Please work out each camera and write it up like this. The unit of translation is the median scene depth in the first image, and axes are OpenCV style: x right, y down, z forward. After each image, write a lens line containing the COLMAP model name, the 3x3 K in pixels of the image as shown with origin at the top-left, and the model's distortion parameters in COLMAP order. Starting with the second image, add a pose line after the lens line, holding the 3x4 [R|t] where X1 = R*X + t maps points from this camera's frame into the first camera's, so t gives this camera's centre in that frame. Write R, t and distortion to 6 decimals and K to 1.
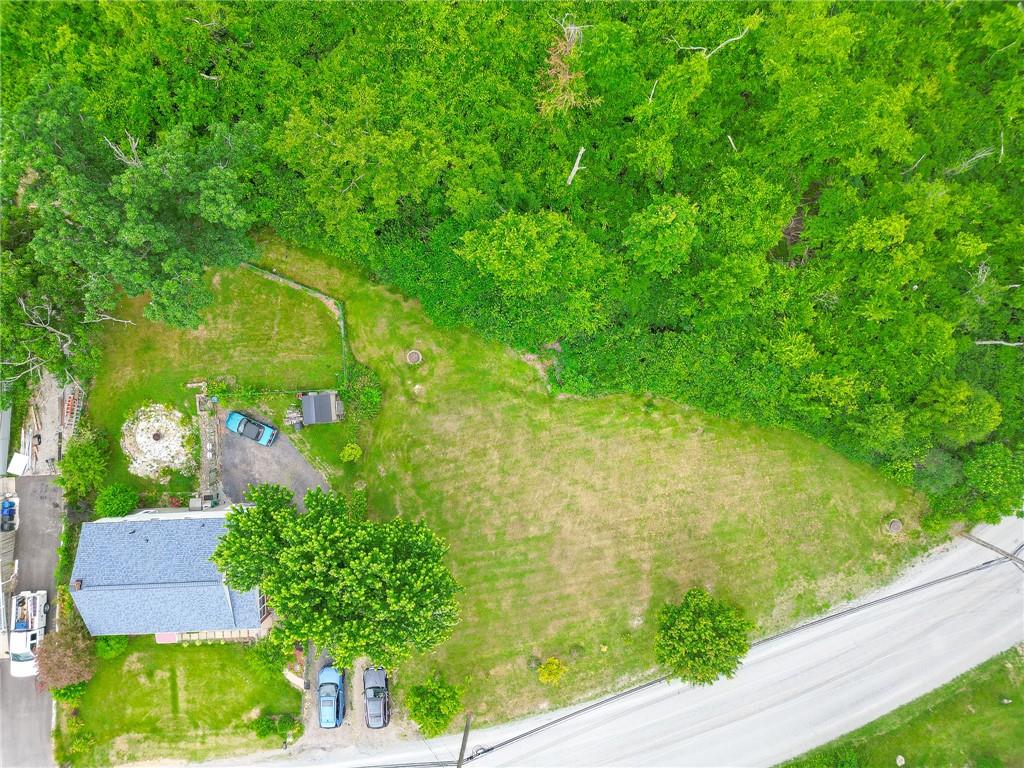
lens RADIAL K [[714.5, 0, 513.9], [0, 714.5, 386.1], [0, 0, 1]] dist [0.024698, -0.000343]
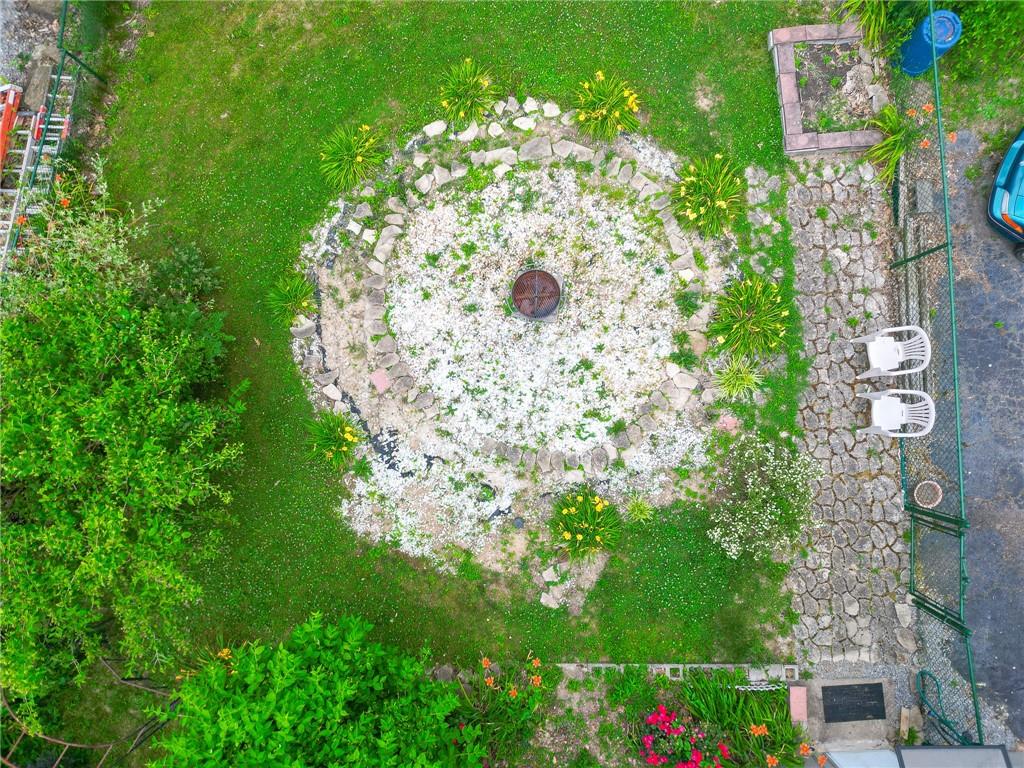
lens RADIAL K [[714.5, 0, 510.3], [0, 714.5, 382.4], [0, 0, 1]] dist [0.024698, -0.000343]
pose [[0.999715, -0.005045, -0.023353, -0.495275], [0.002922, 0.995932, -0.090065, 0.102353], [0.023712, 0.089971, 0.995662, 0.844316]]
